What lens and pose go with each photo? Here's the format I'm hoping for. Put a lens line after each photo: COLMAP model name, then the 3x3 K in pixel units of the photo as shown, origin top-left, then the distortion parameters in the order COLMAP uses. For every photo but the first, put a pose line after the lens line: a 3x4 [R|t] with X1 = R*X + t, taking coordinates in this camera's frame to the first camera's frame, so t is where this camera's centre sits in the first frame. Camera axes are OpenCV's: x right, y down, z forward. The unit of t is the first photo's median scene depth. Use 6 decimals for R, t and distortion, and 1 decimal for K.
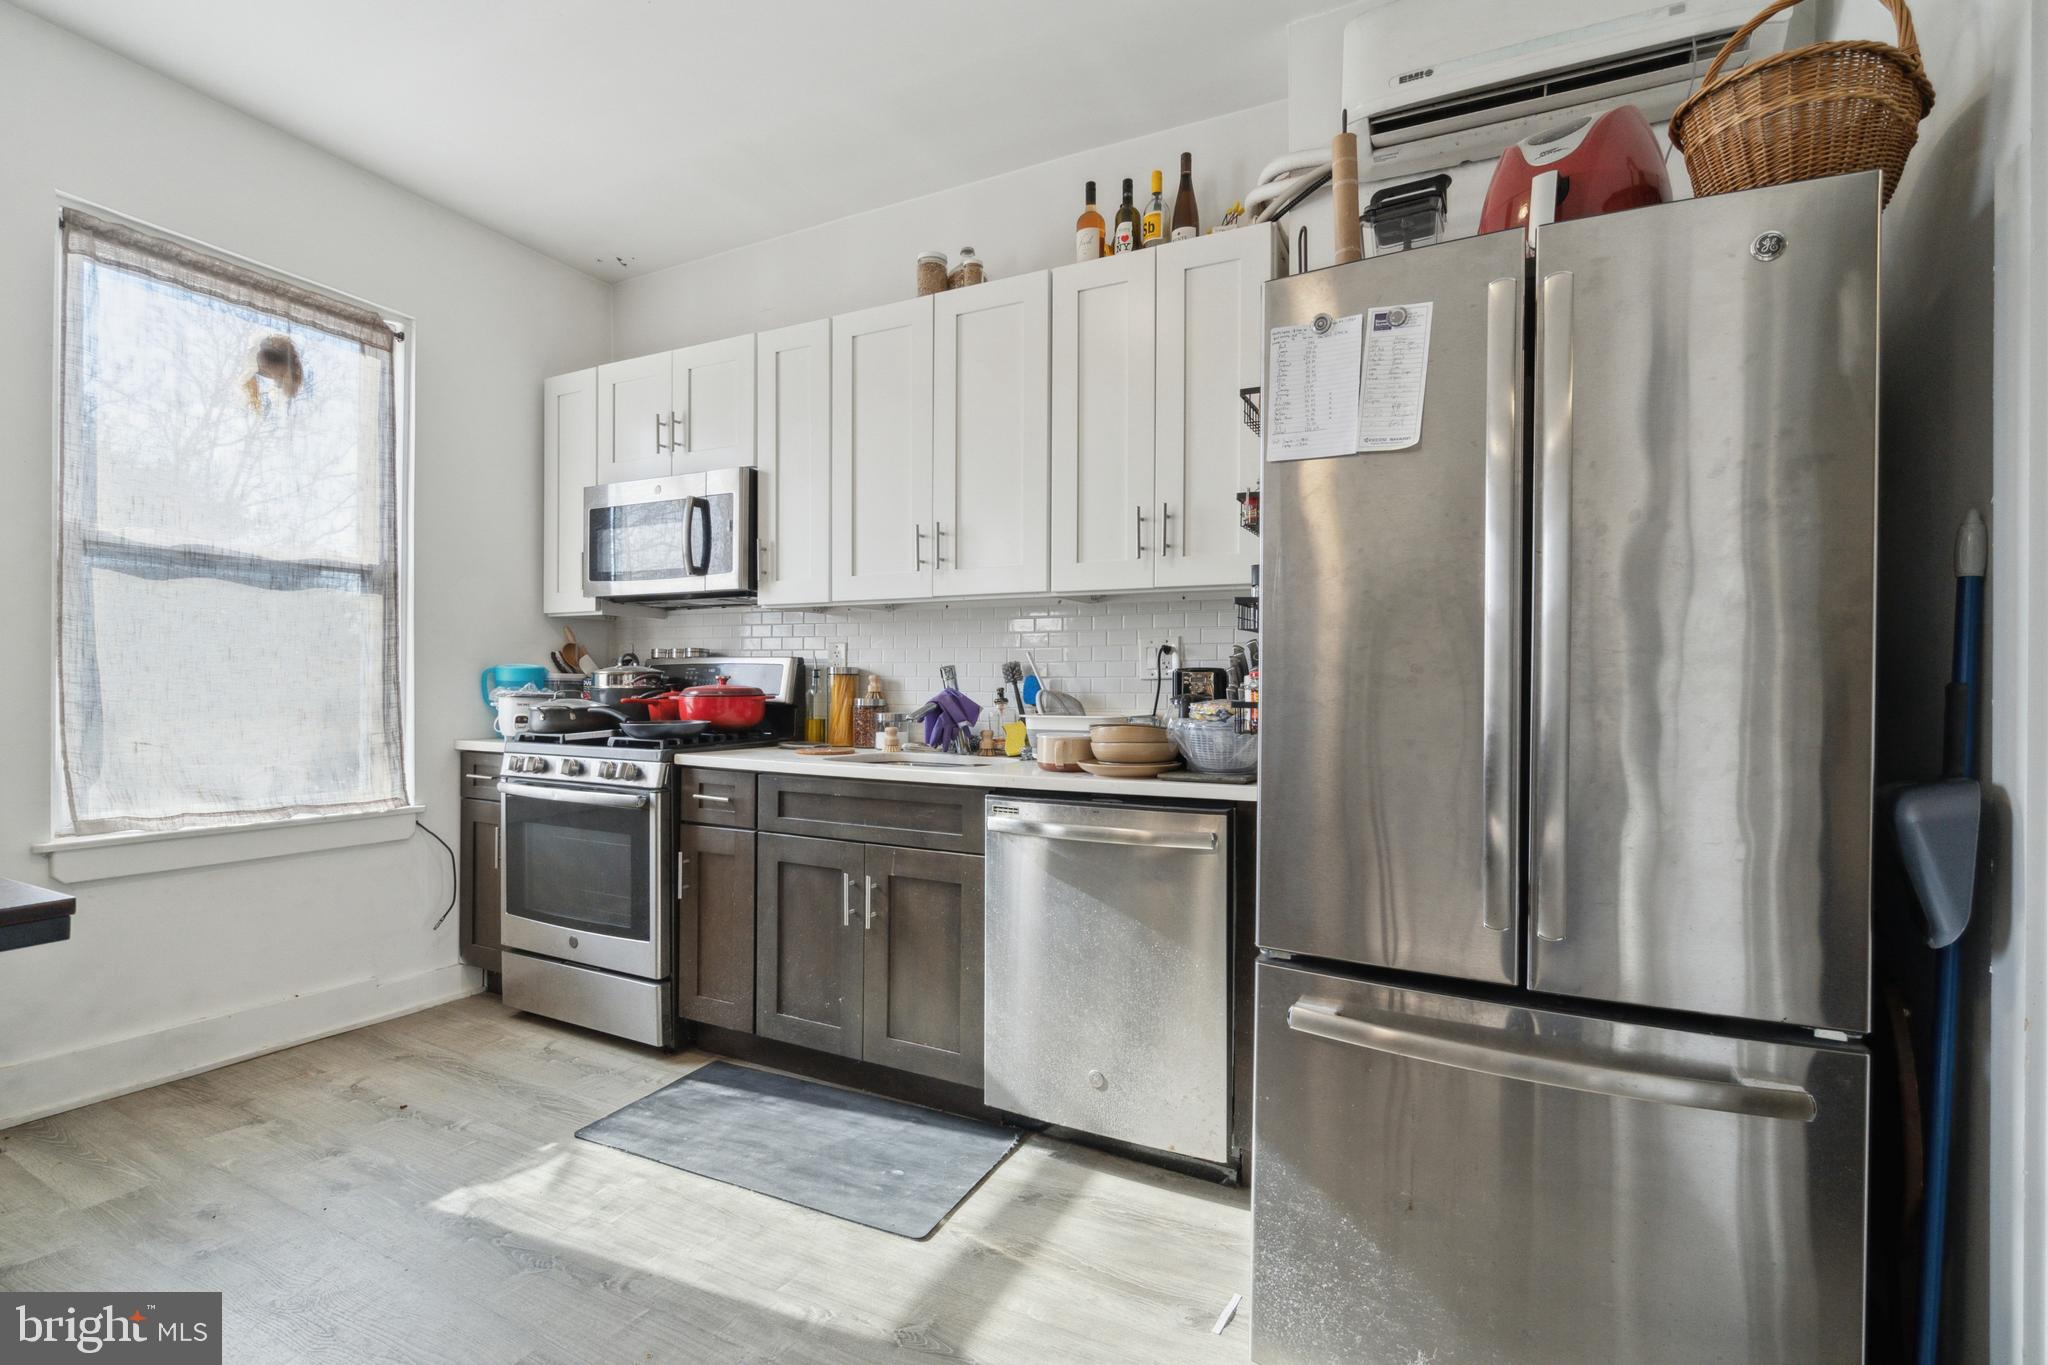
lens RADIAL K [[936.7, 0, 1022.4], [0, 936.7, 683.1], [0, 0, 1]] dist [-0.005575, 0.003709]
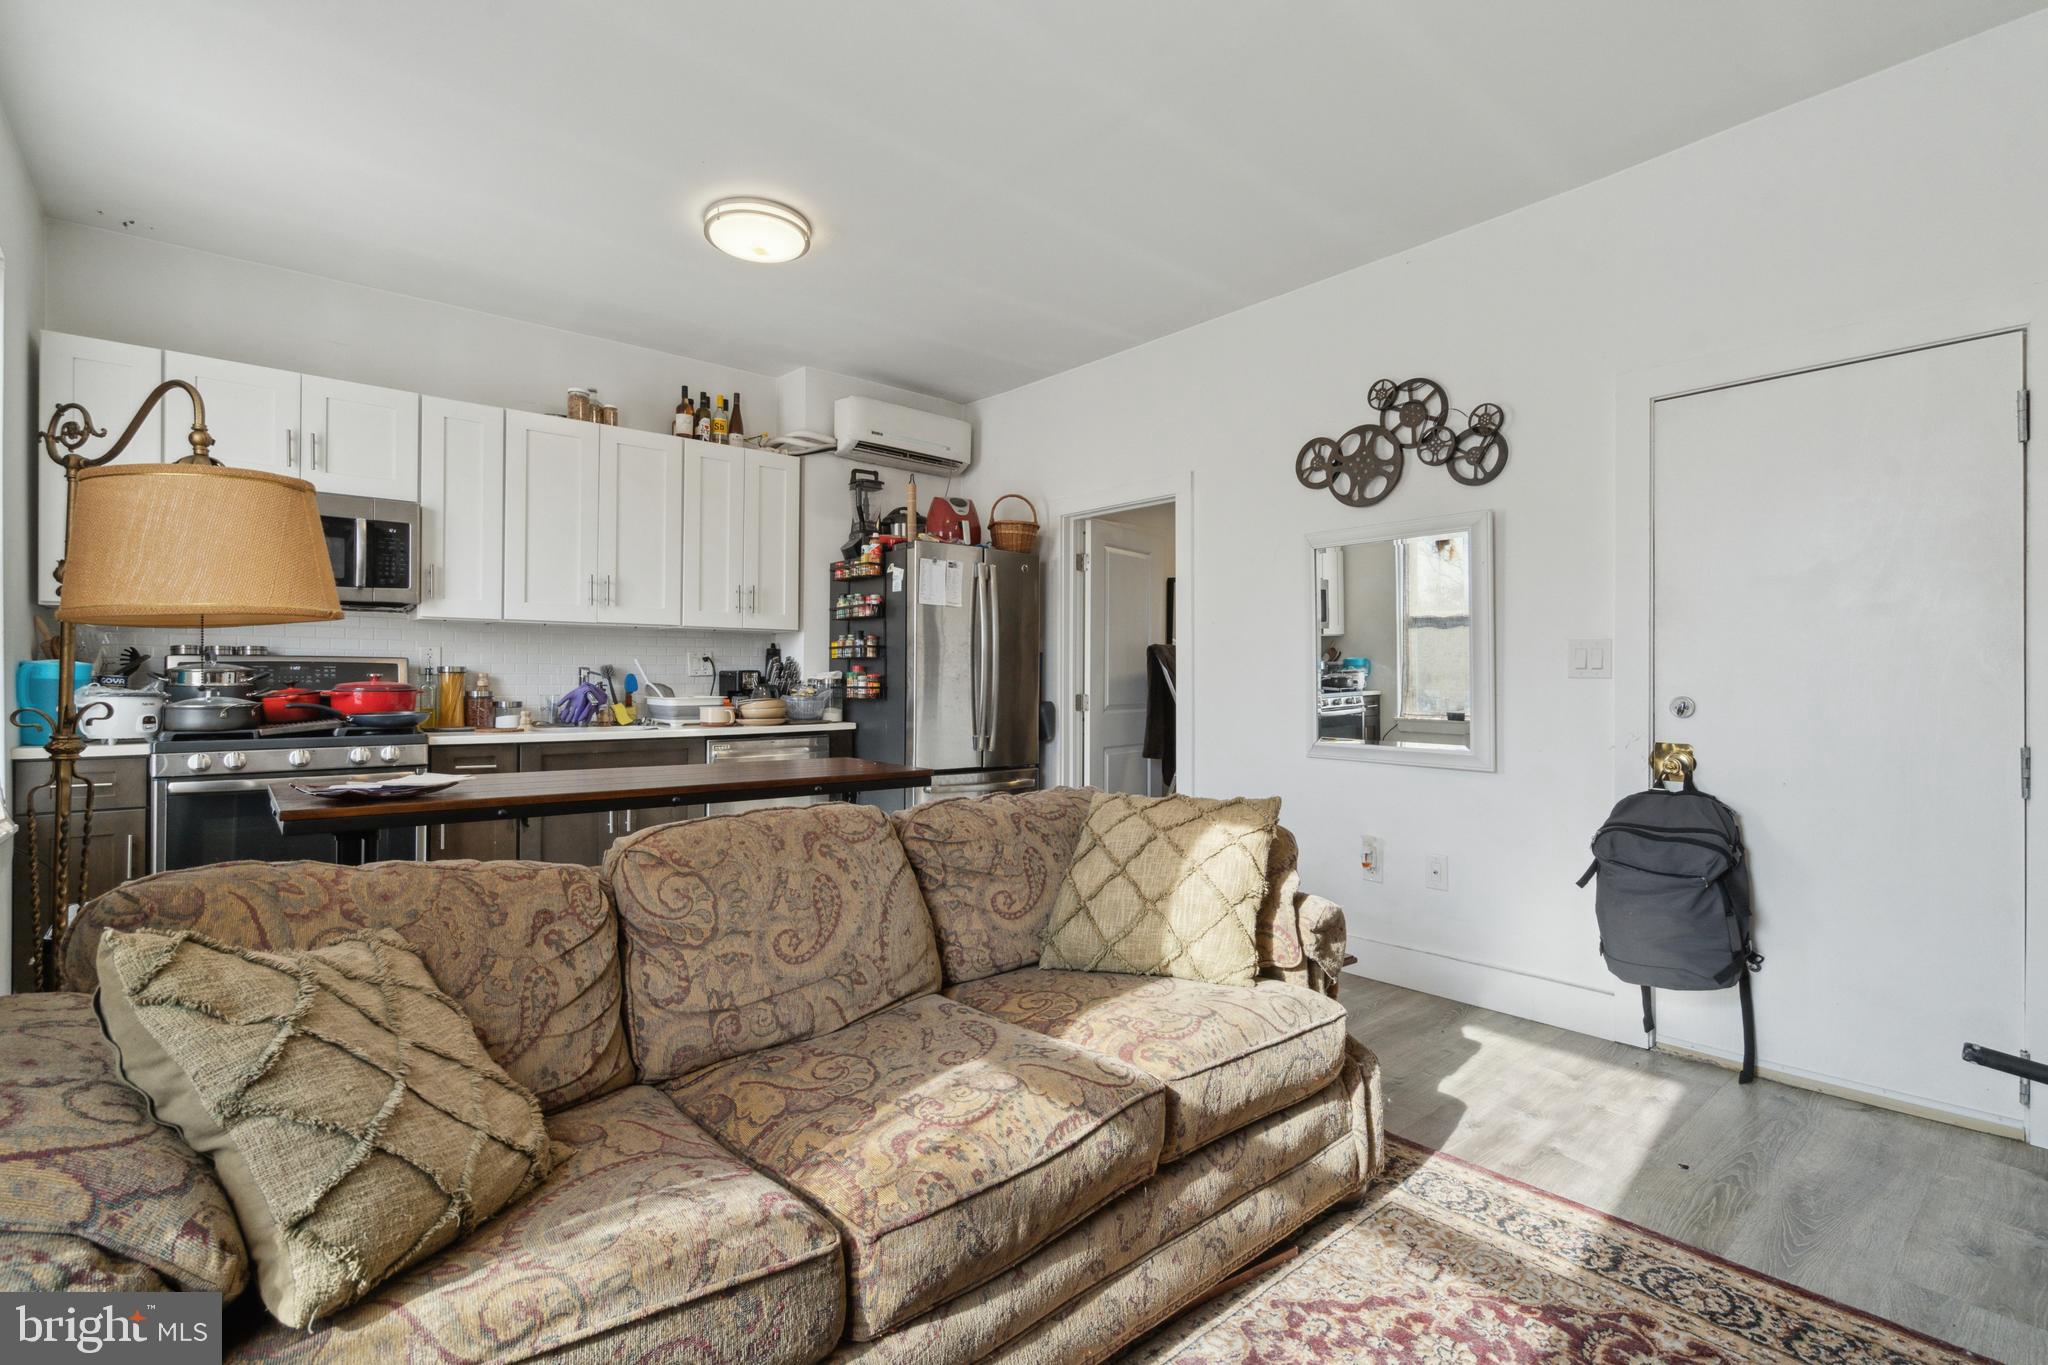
lens RADIAL K [[936.7, 0, 1023.1], [0, 936.7, 670.5], [0, 0, 1]] dist [-0.005575, 0.003709]
pose [[0.381936, 0.002077, 0.924186, -1.313861], [0.000920, 0.999996, -0.002628, -0.010062], [-0.924188, 0.001854, 0.381933, -0.236553]]
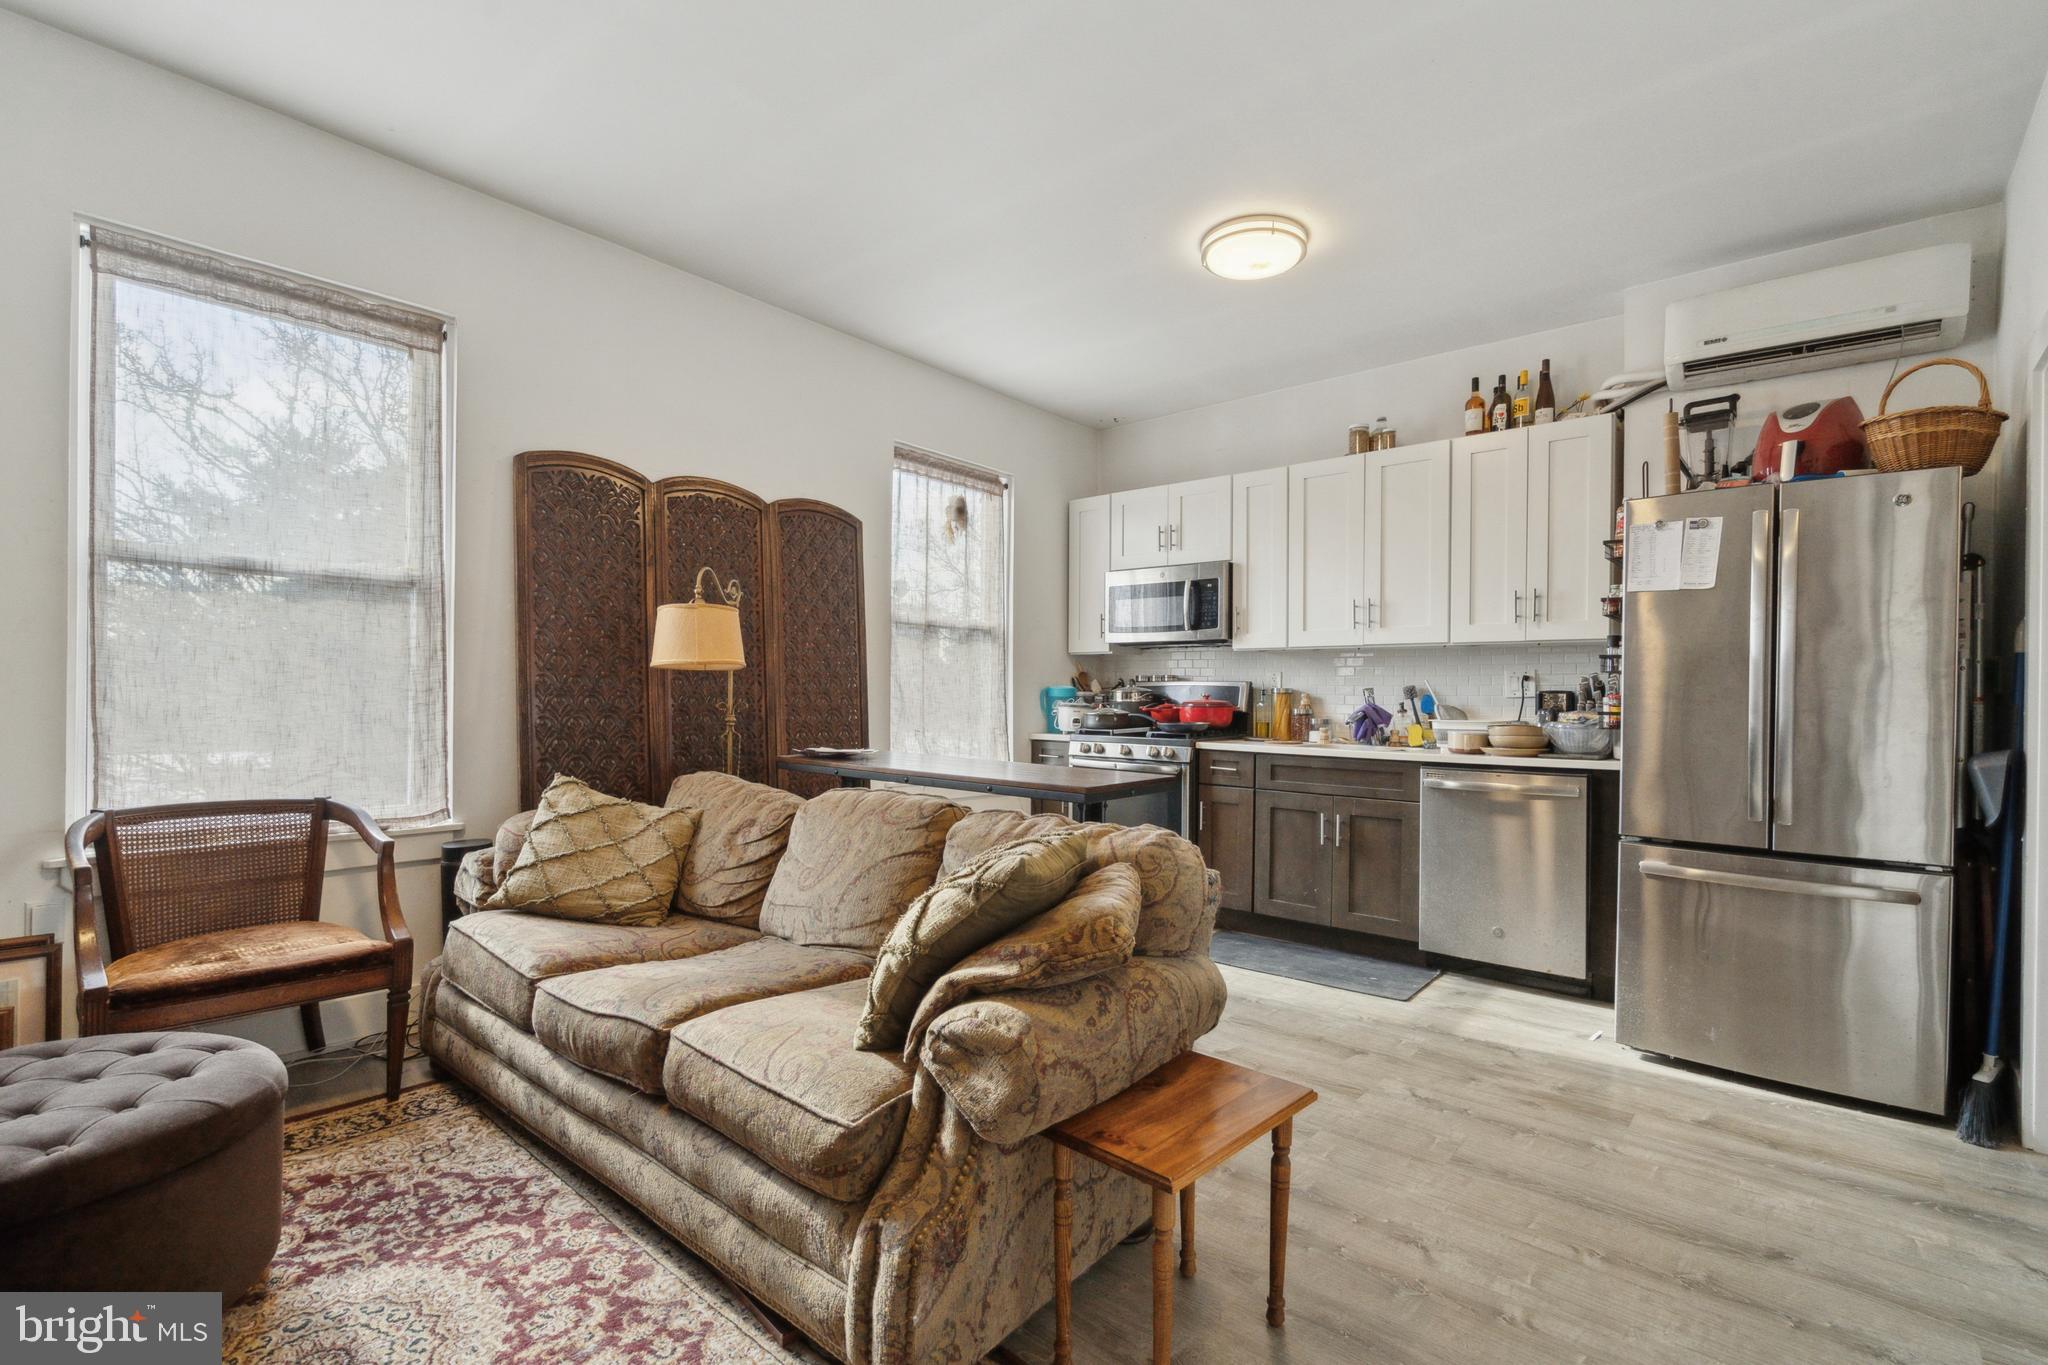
lens RADIAL K [[936.7, 0, 1016.0], [0, 936.7, 693.9], [0, 0, 1]] dist [-0.005575, 0.003709]
pose [[0.969019, 0.004600, -0.246943, -0.290495], [-0.005484, 0.999981, -0.002892, -0.001915], [0.246924, 0.004157, 0.969026, -0.716018]]
